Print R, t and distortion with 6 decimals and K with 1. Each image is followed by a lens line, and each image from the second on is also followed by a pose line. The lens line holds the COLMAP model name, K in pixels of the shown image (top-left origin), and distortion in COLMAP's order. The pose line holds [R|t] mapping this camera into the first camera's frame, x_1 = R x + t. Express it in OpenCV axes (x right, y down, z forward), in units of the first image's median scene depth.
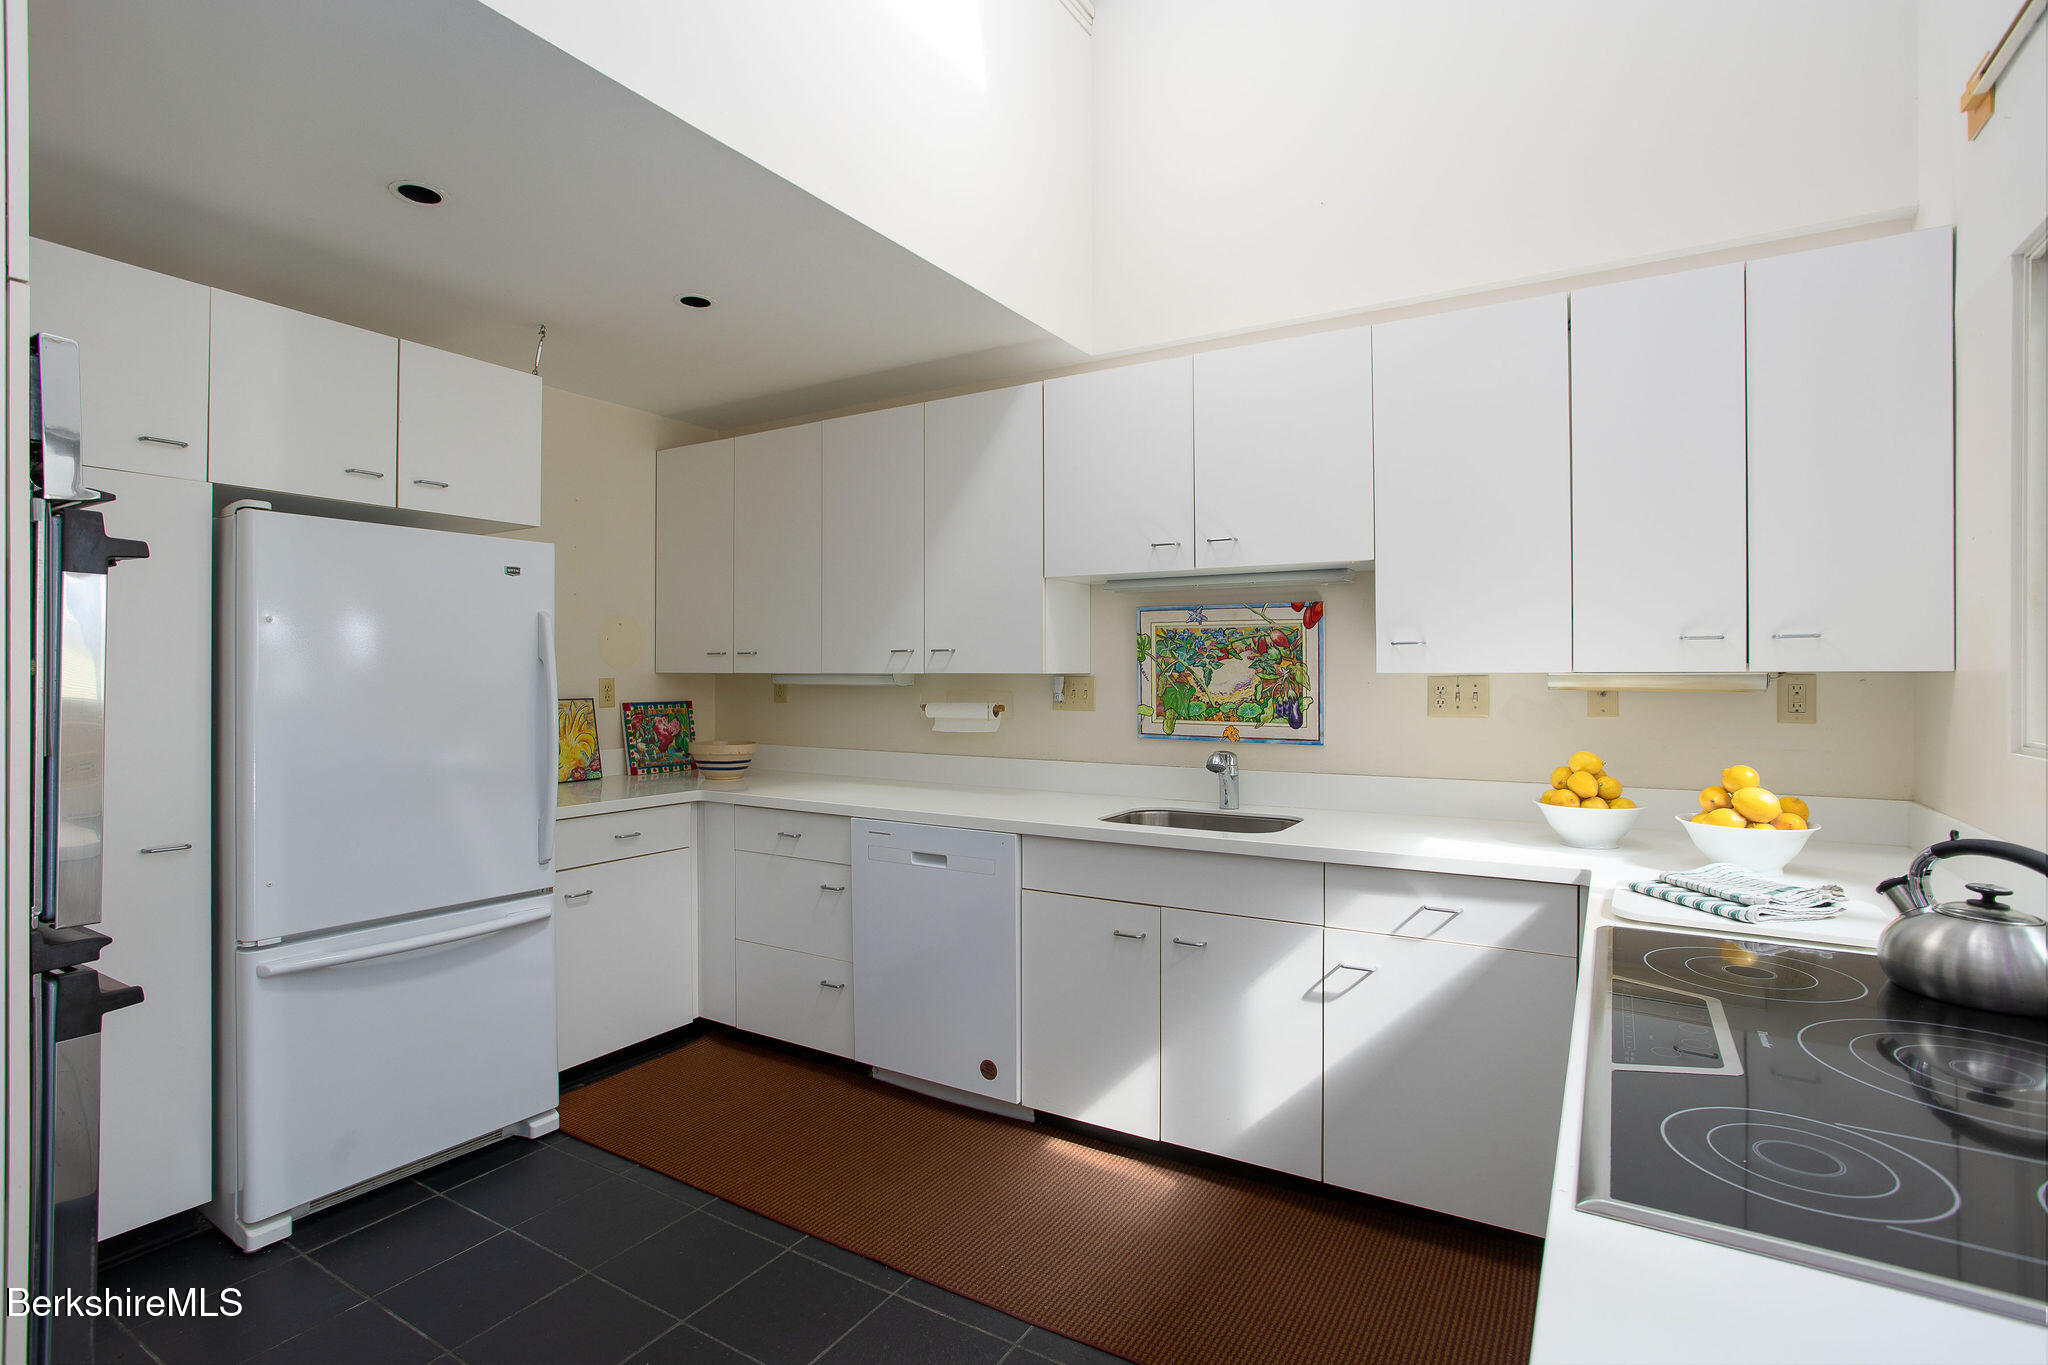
lens RADIAL K [[992.1, 0, 1021.4], [0, 992.1, 672.0], [0, 0, 1]] dist [-0.045366, 0.018039]
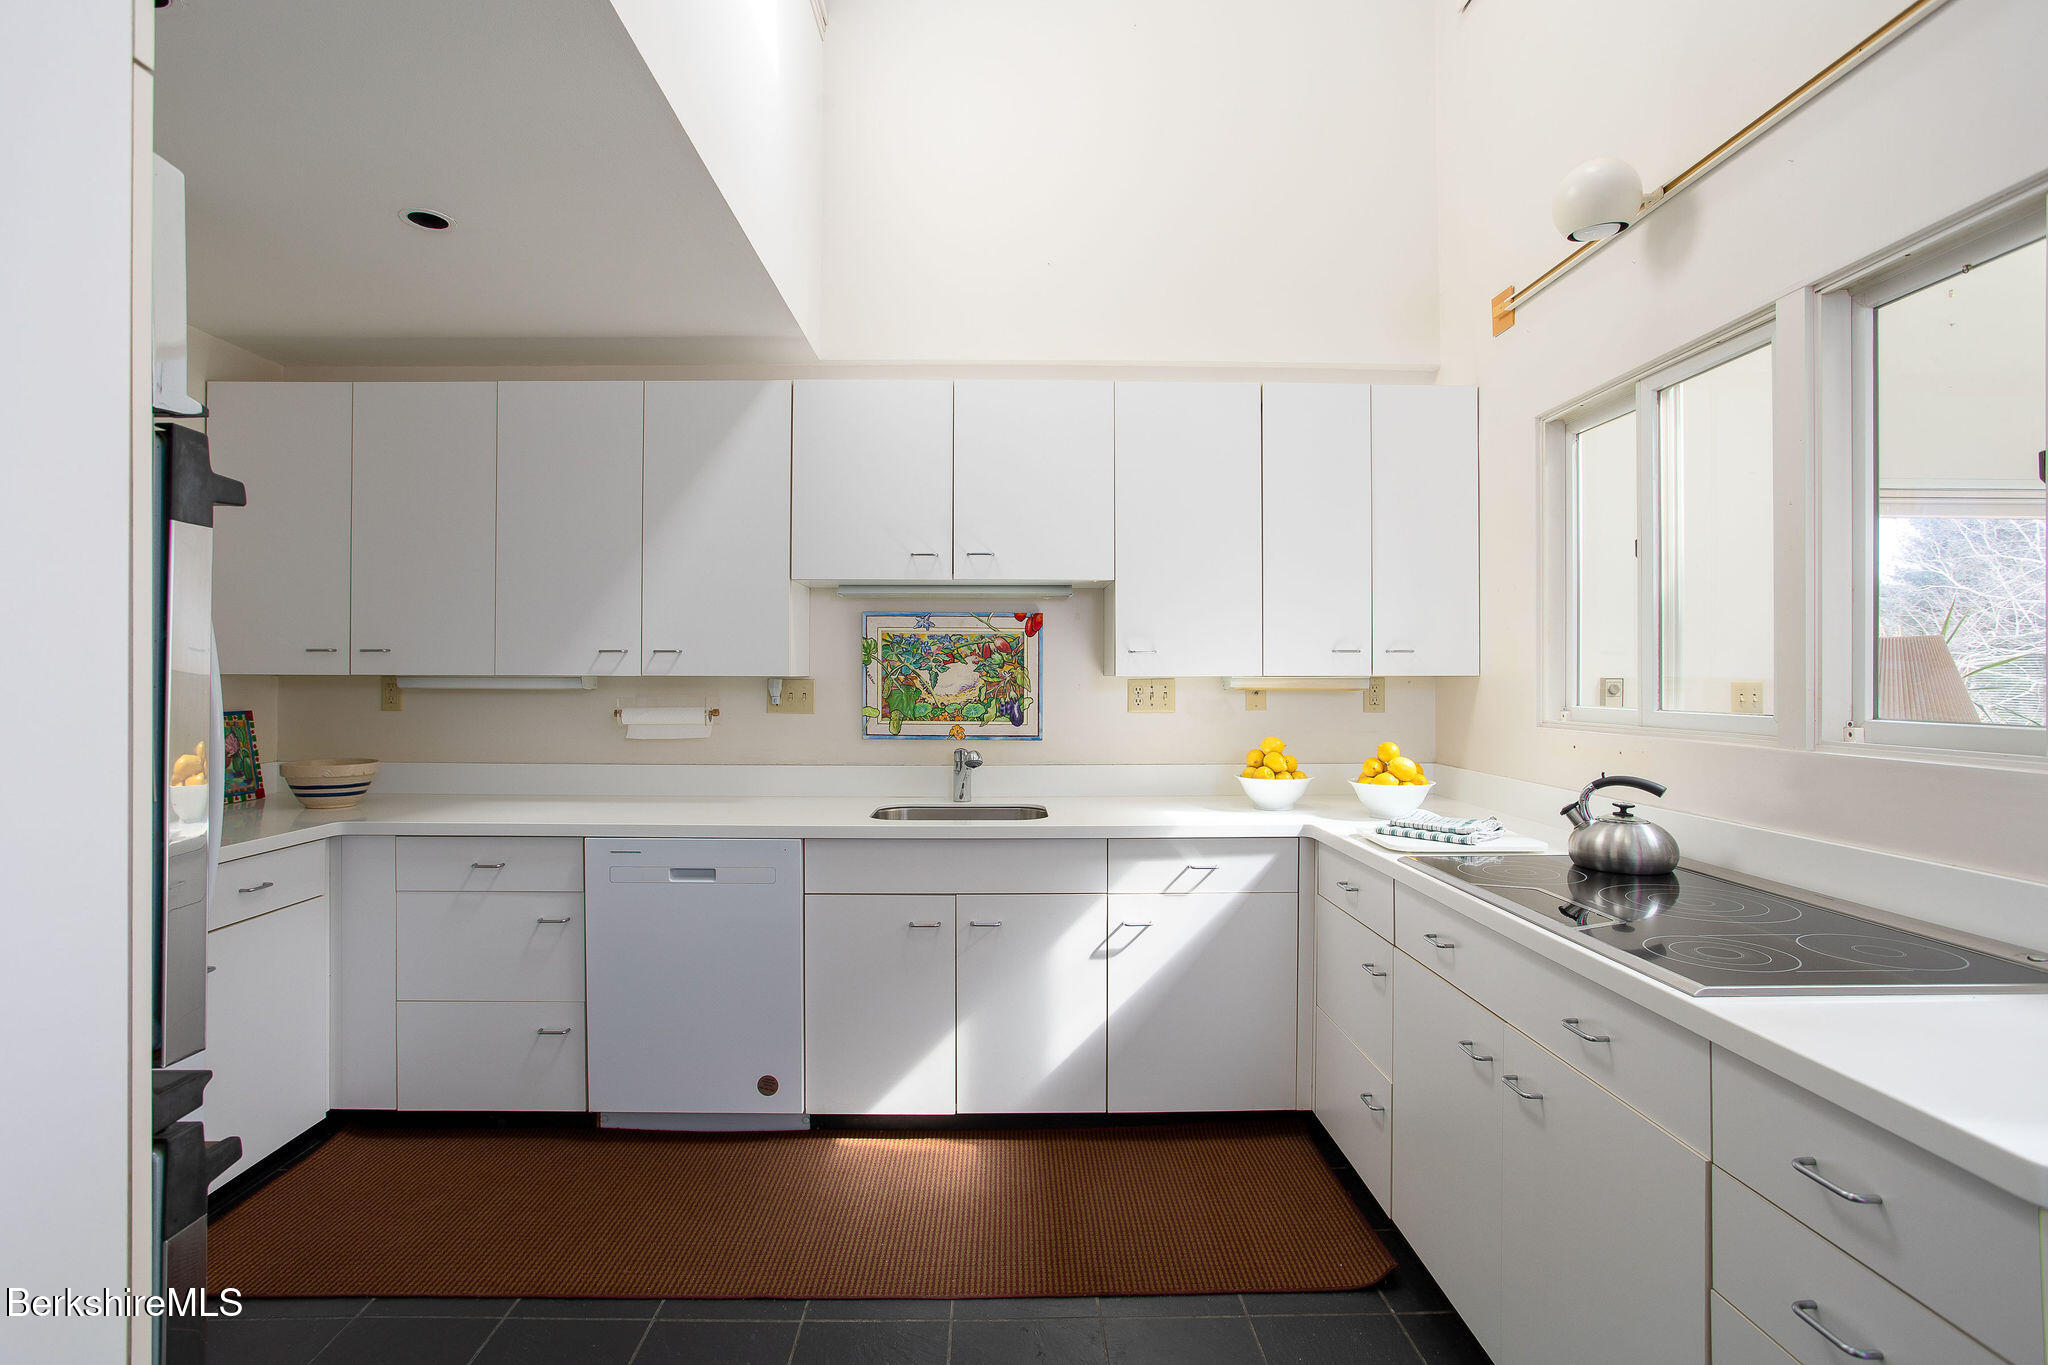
lens RADIAL K [[992.1, 0, 1009.9], [0, 992.1, 672.3], [0, 0, 1]] dist [-0.045366, 0.018039]
pose [[0.844857, 0.003612, 0.534980, -0.348057], [-0.002384, 0.999993, -0.002986, -0.000052], [-0.534987, 0.001248, 0.844859, 0.056982]]
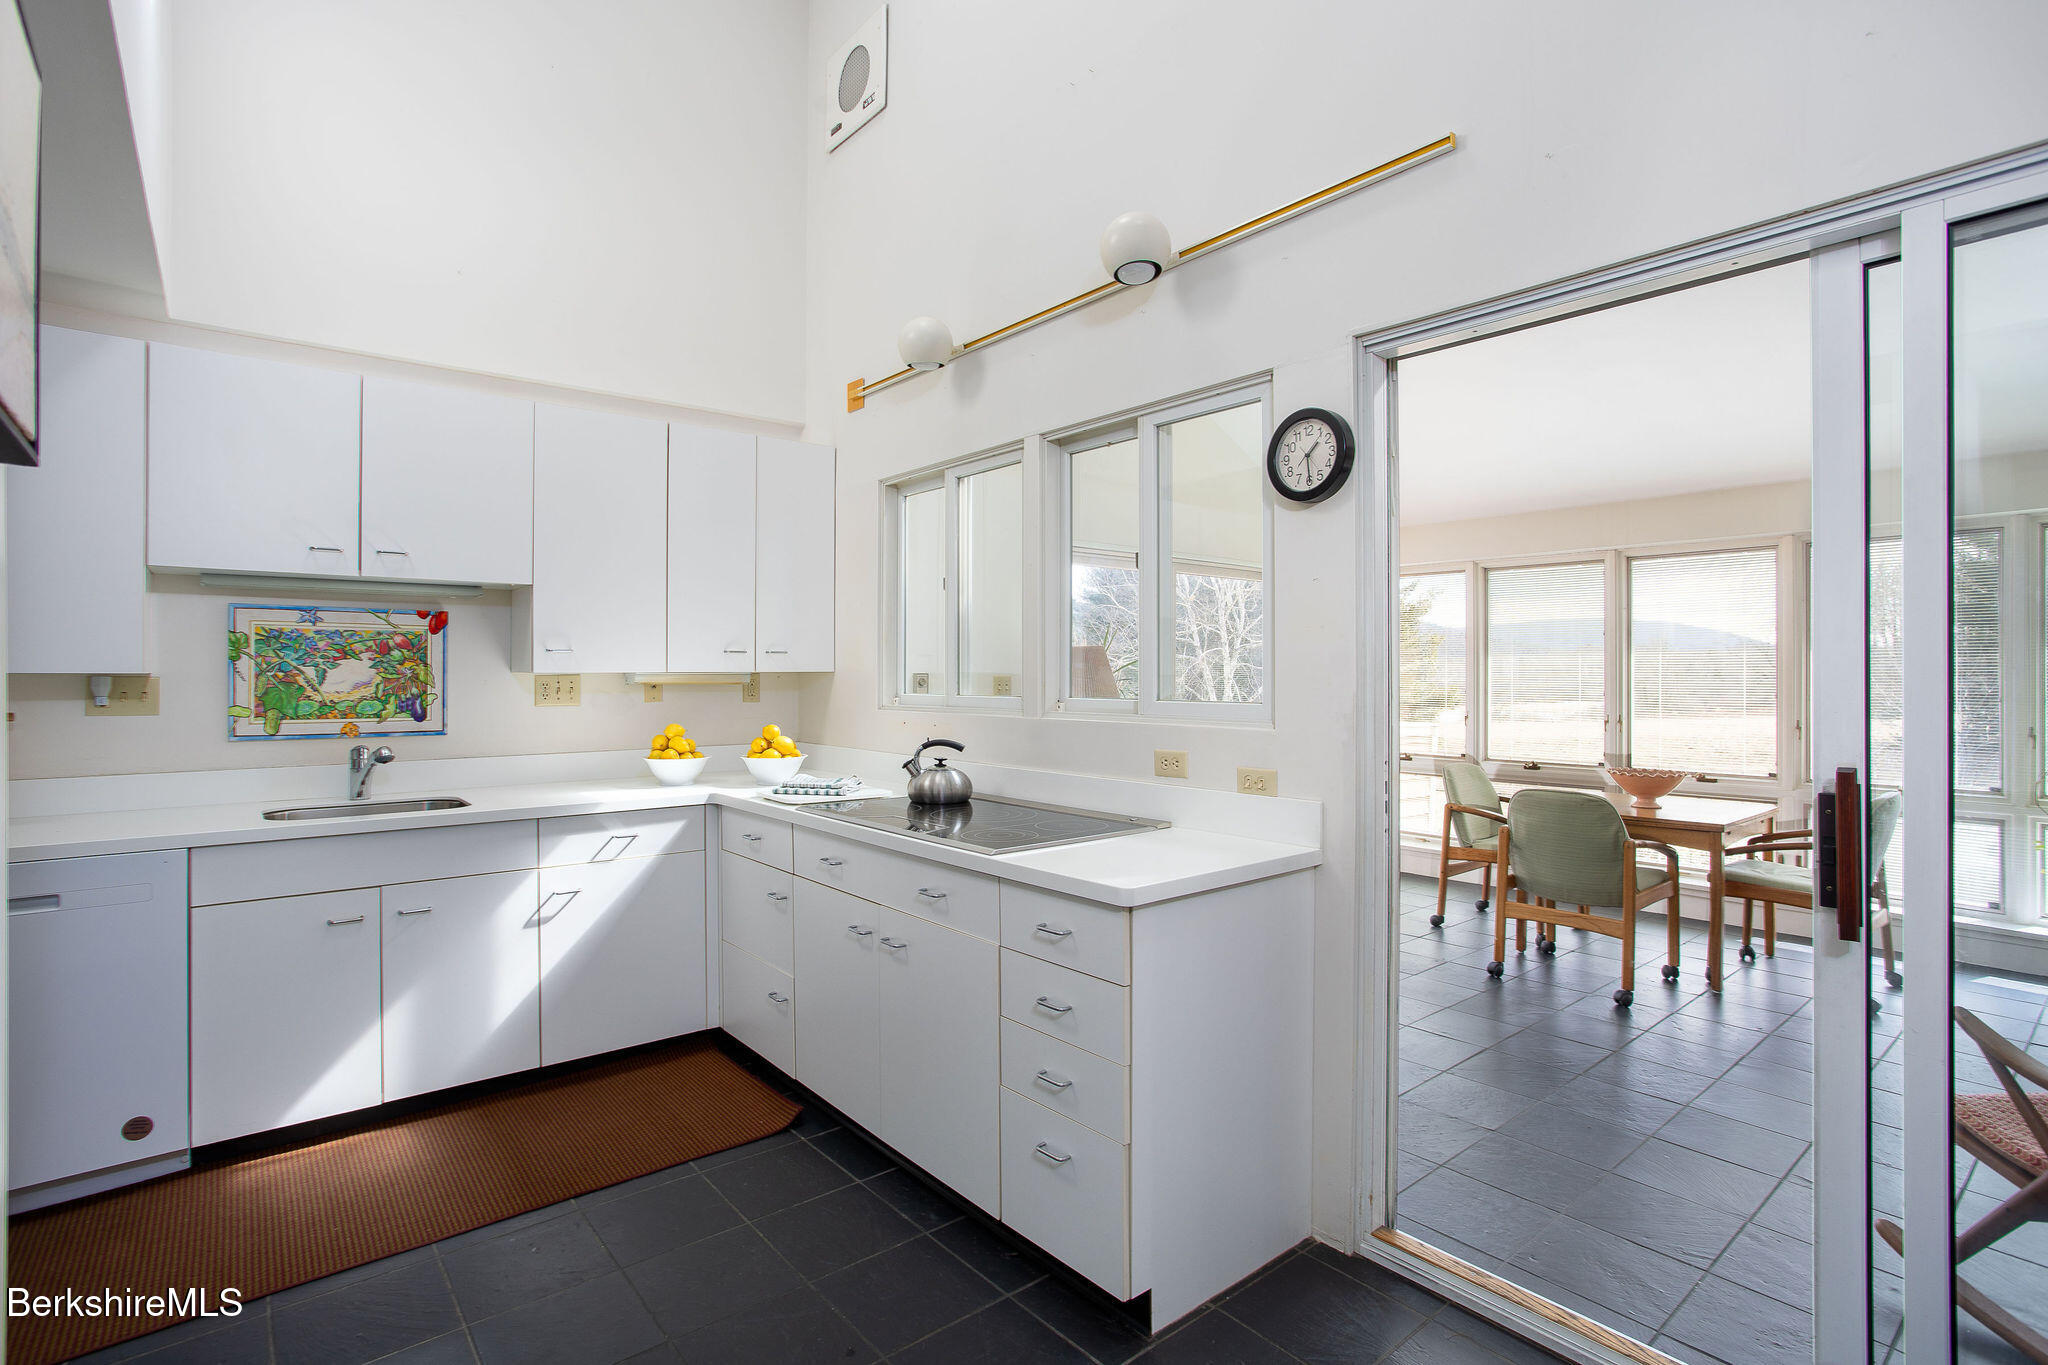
lens RADIAL K [[992.1, 0, 1008.0], [0, 992.1, 673.5], [0, 0, 1]] dist [-0.045366, 0.018039]
pose [[0.334259, -0.000298, 0.942481, -0.581031], [-0.000853, 0.999999, 0.000619, 0.000705], [-0.942481, -0.001011, 0.334259, -0.010131]]
